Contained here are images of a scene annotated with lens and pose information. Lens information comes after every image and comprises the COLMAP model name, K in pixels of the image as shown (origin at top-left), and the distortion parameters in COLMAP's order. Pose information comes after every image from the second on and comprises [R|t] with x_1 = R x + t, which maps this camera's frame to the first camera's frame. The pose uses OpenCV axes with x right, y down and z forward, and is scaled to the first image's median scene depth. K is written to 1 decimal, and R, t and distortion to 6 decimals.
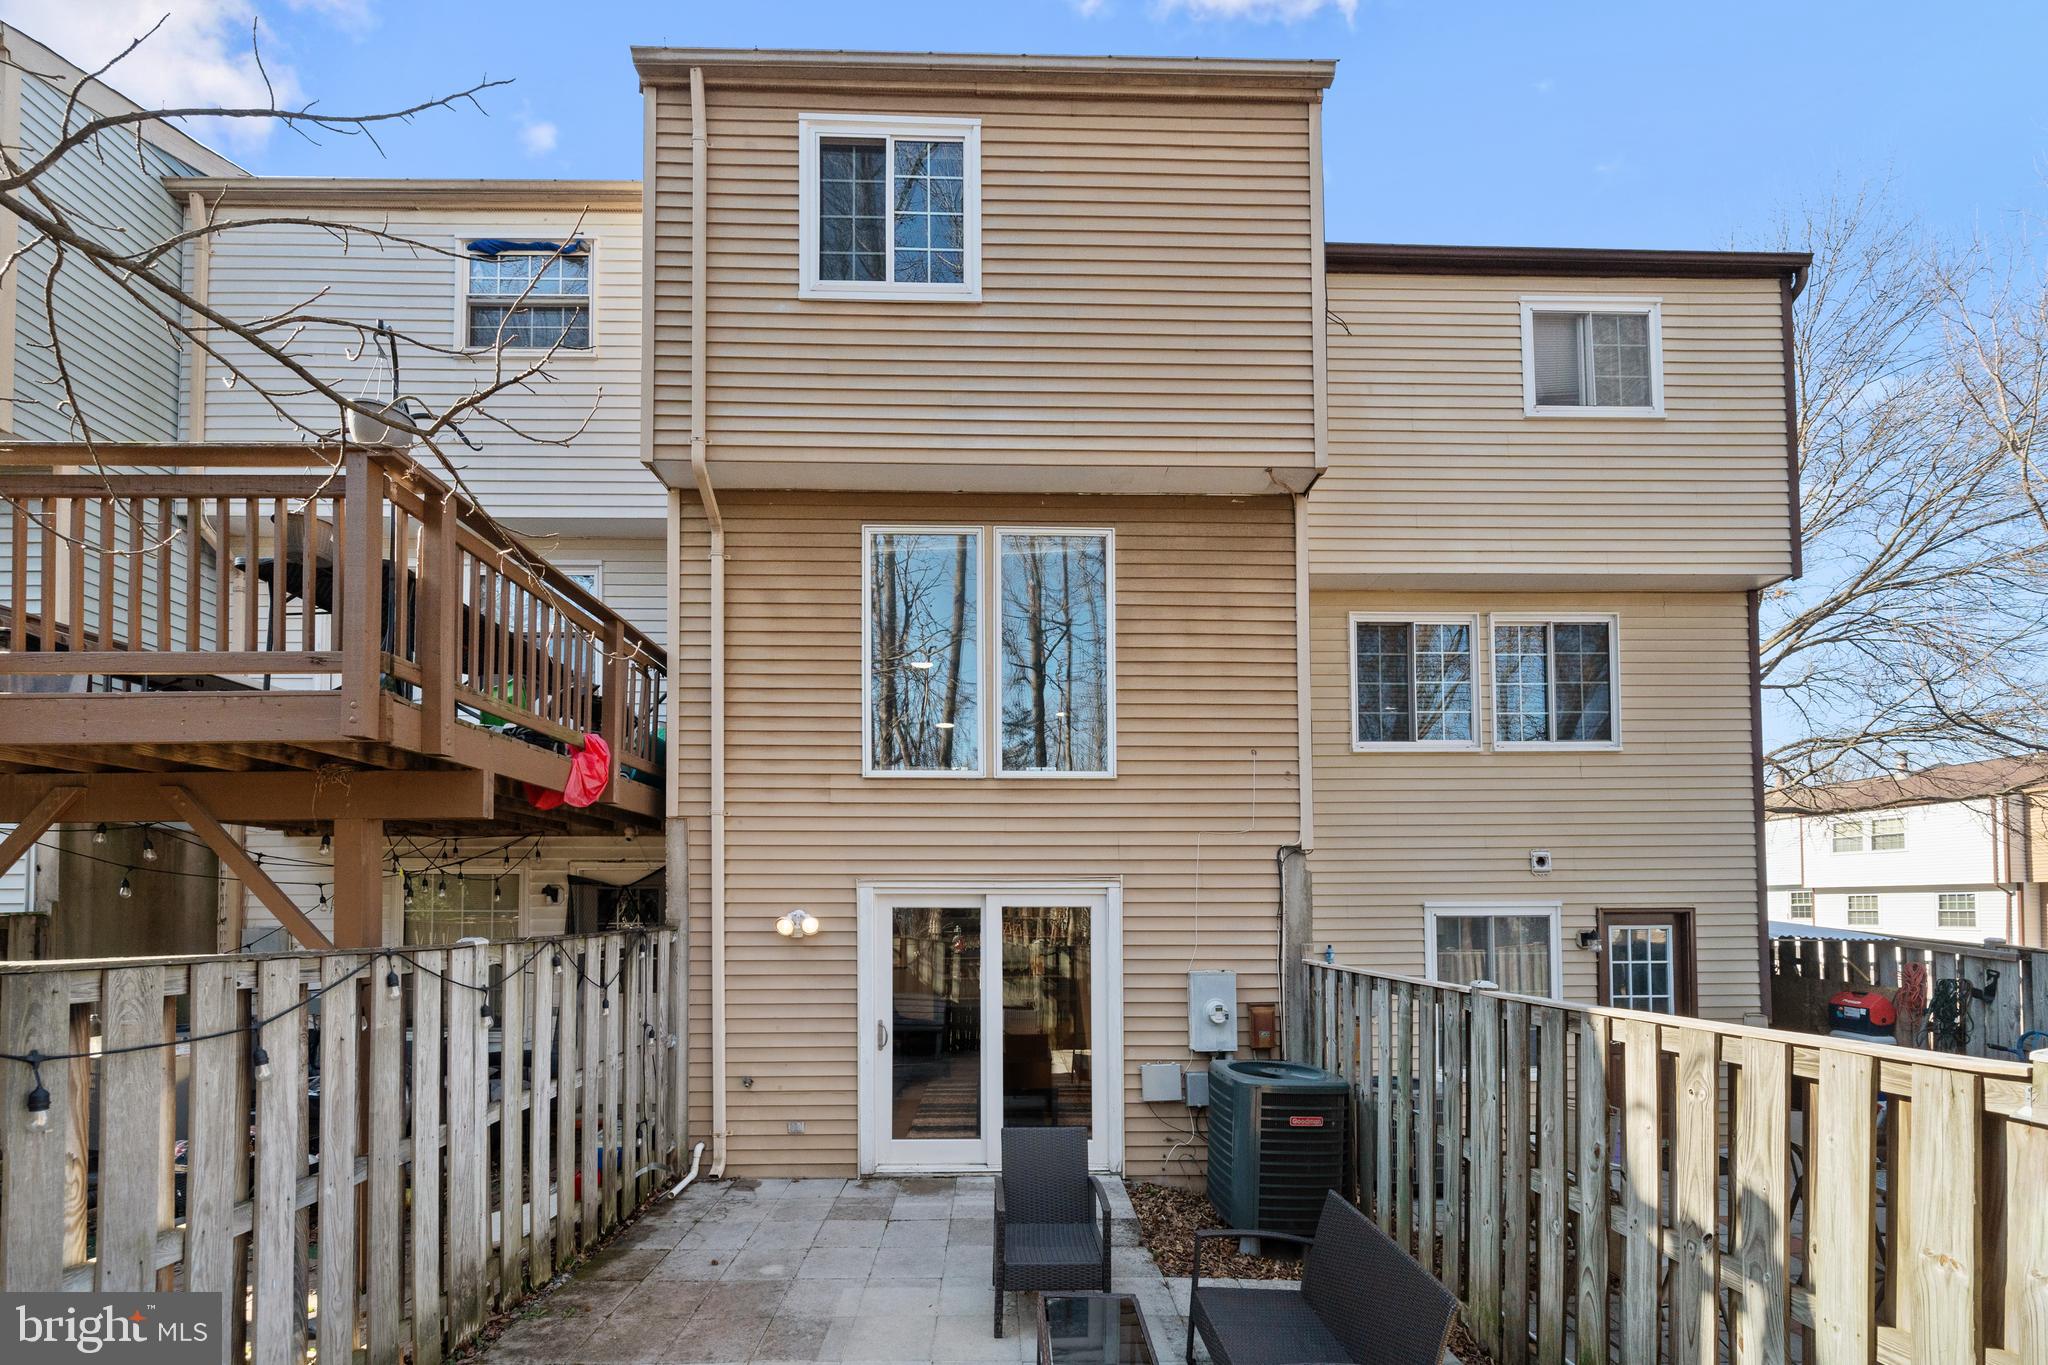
lens RADIAL K [[791.6, 0, 1024.2], [0, 791.6, 860.0], [0, 0, 1]] dist [-0.000643, -0.000052]
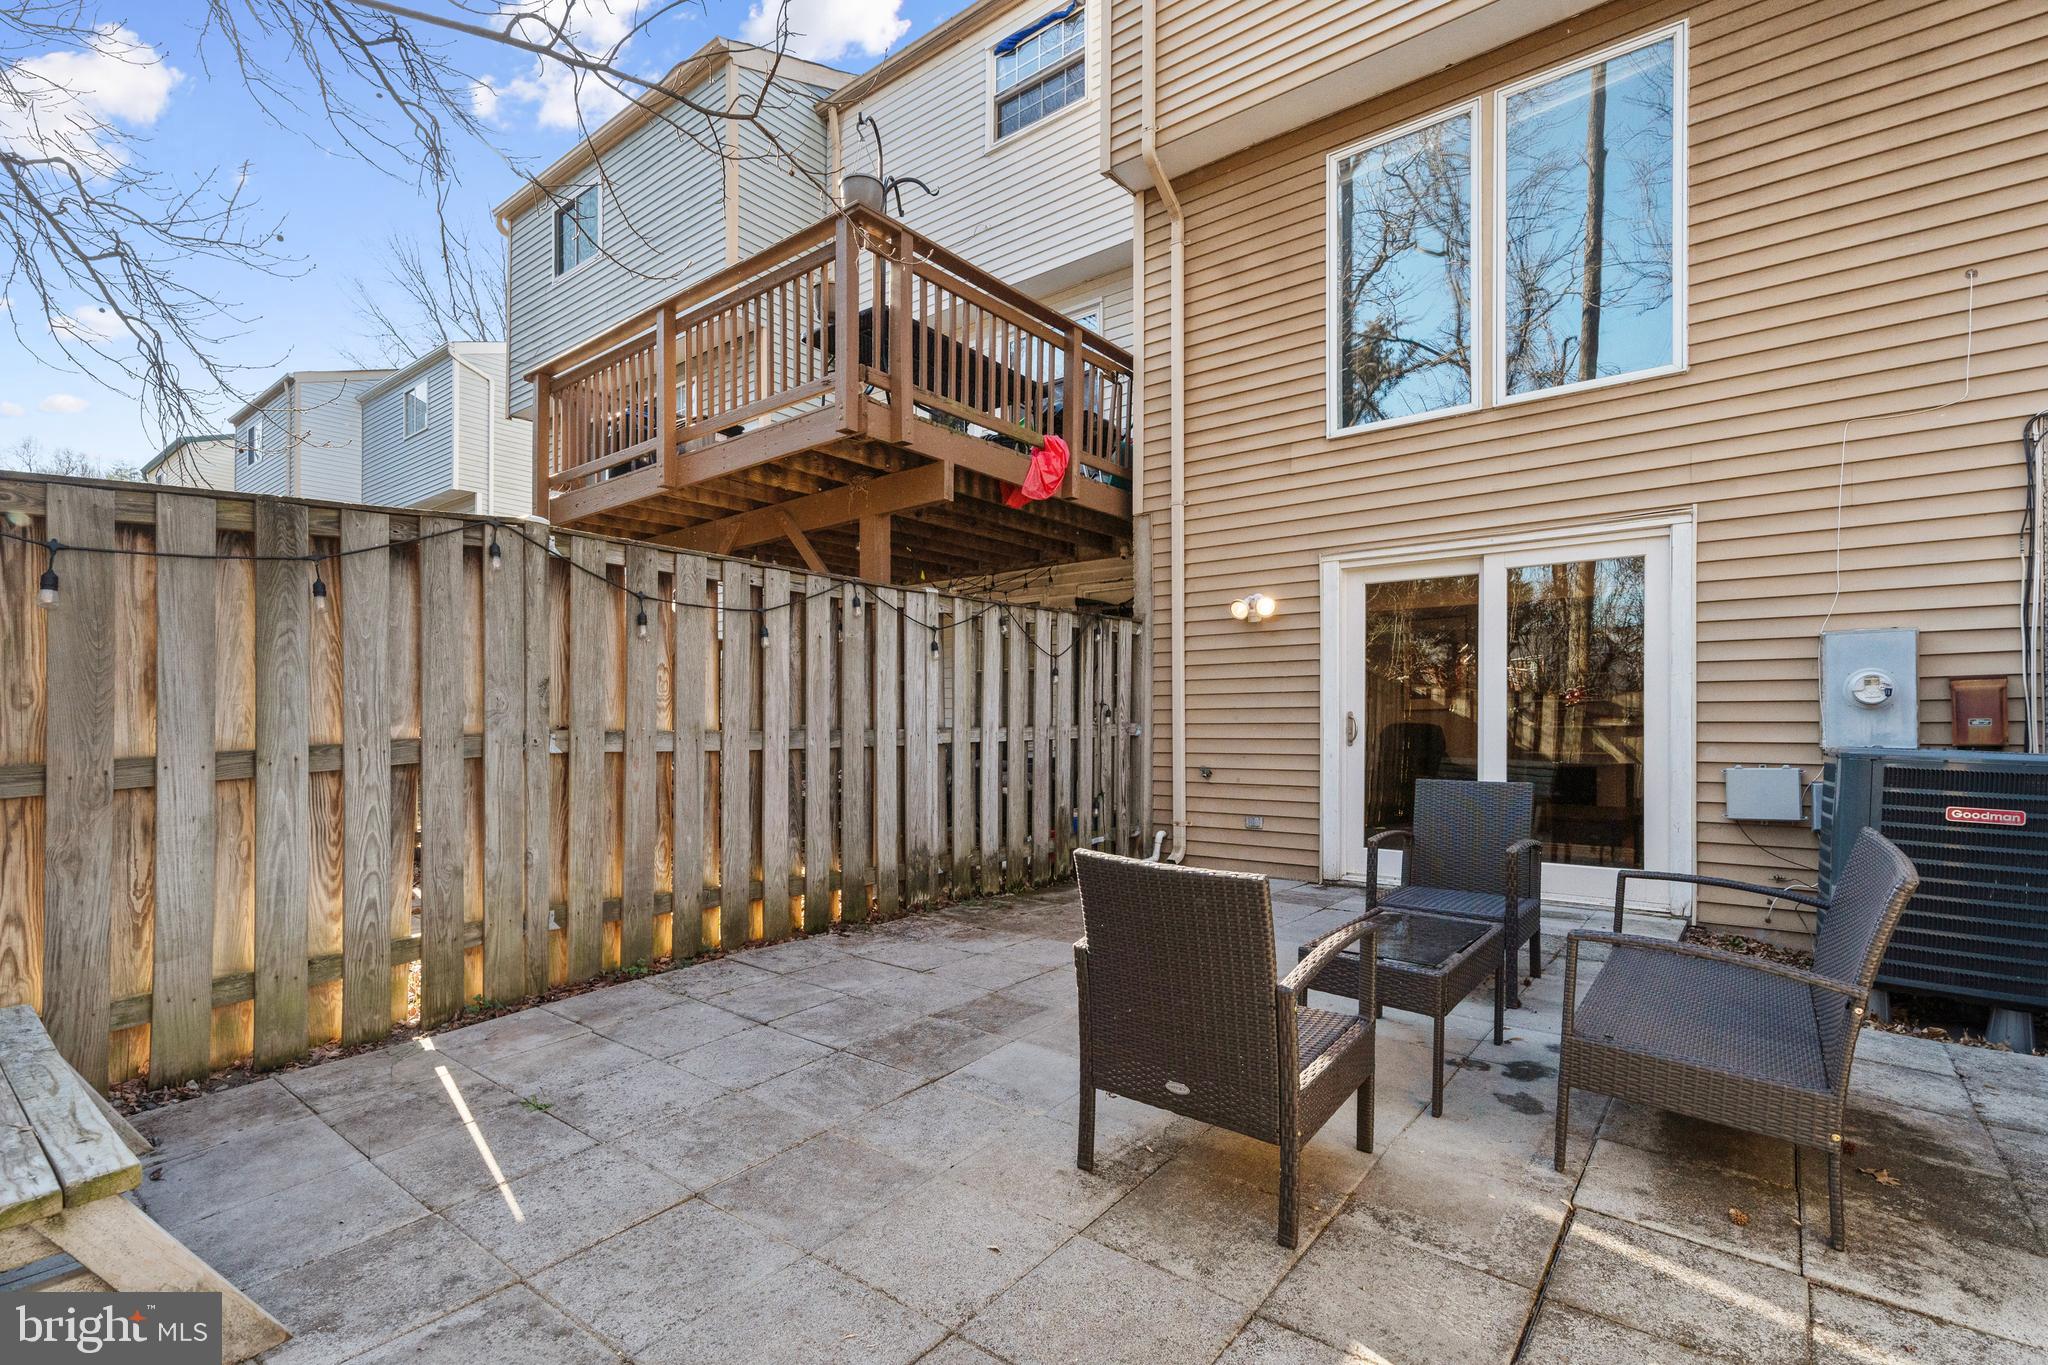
lens RADIAL K [[946.2, 0, 1031.5], [0, 946.2, 651.9], [0, 0, 1]] dist [0.008594, -0.000280]
pose [[0.776122, -0.051102, -0.628508, 0.205943], [0.047345, 0.998620, -0.022730, 0.151508], [0.628803, -0.012115, 0.777471, -0.007839]]
